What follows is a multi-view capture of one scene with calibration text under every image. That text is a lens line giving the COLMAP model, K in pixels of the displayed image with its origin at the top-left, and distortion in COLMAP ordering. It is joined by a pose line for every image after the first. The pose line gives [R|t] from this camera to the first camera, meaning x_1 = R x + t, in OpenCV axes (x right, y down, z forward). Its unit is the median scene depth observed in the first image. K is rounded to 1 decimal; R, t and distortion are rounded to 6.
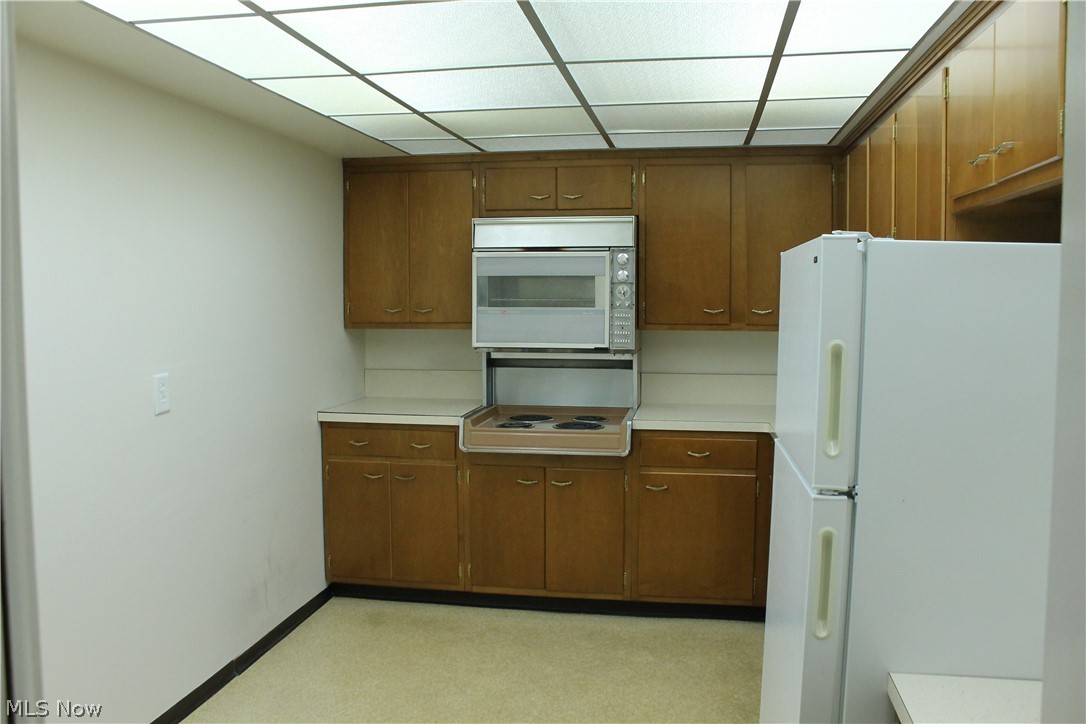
lens RADIAL K [[900.2, 0, 527.0], [0, 900.2, 363.0], [0, 0, 1]] dist [-0.174330, 0.157619]
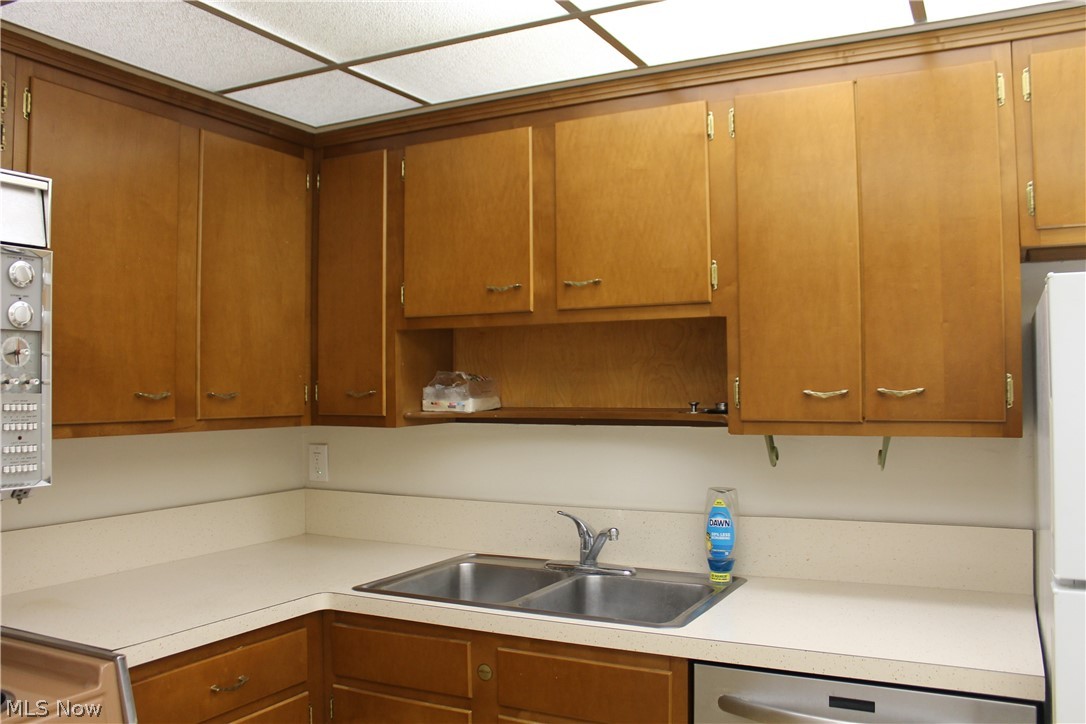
lens RADIAL K [[900.2, 0, 527.0], [0, 900.2, 363.0], [0, 0, 1]] dist [-0.174330, 0.157619]
pose [[0.305874, 0.025357, 0.951734, -0.203456], [0.078700, 0.995551, -0.051818, -0.034115], [-0.948814, 0.090752, 0.302517, 0.646620]]
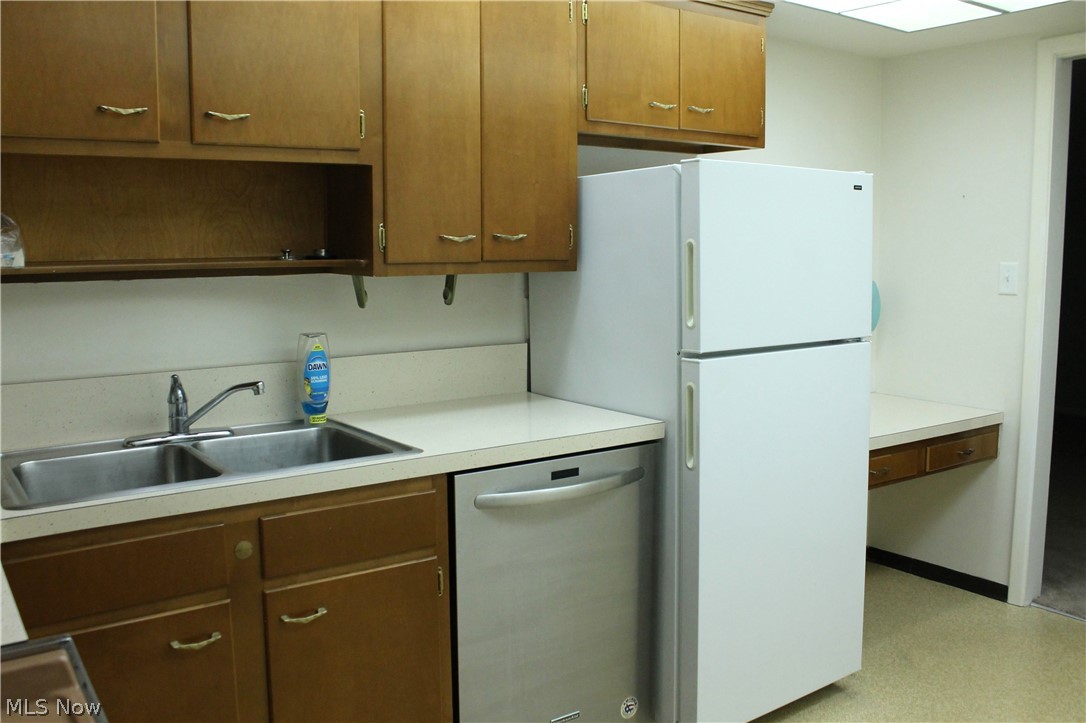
lens RADIAL K [[934.6, 0, 543.0], [0, 934.6, 361.5], [0, 0, 1]] dist [-0.162469, 0.137863]
pose [[-0.718152, -0.079141, 0.691372, -0.154727], [0.061052, 0.982516, 0.175885, -0.052440], [-0.693203, 0.168522, -0.700764, 1.010284]]
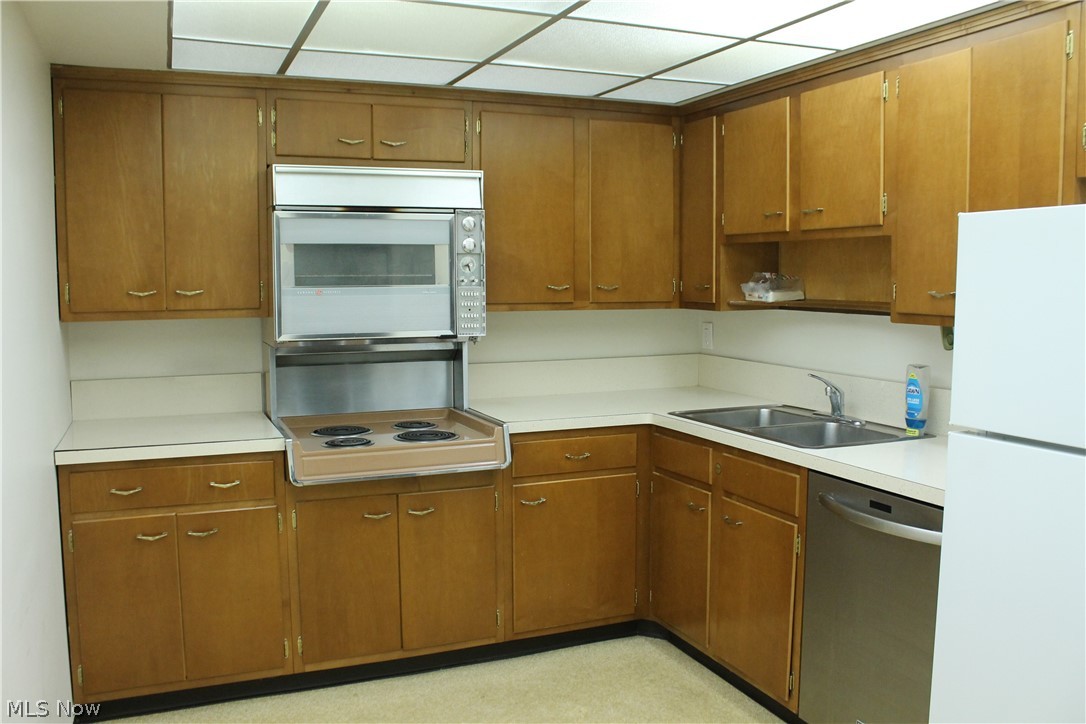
lens RADIAL K [[900.2, 0, 527.0], [0, 900.2, 363.0], [0, 0, 1]] dist [-0.174330, 0.157619]
pose [[0.841576, -0.052757, 0.537556, -0.284468], [0.043289, 0.998605, 0.030234, -0.013331], [-0.538401, -0.002174, 0.842686, 0.290554]]
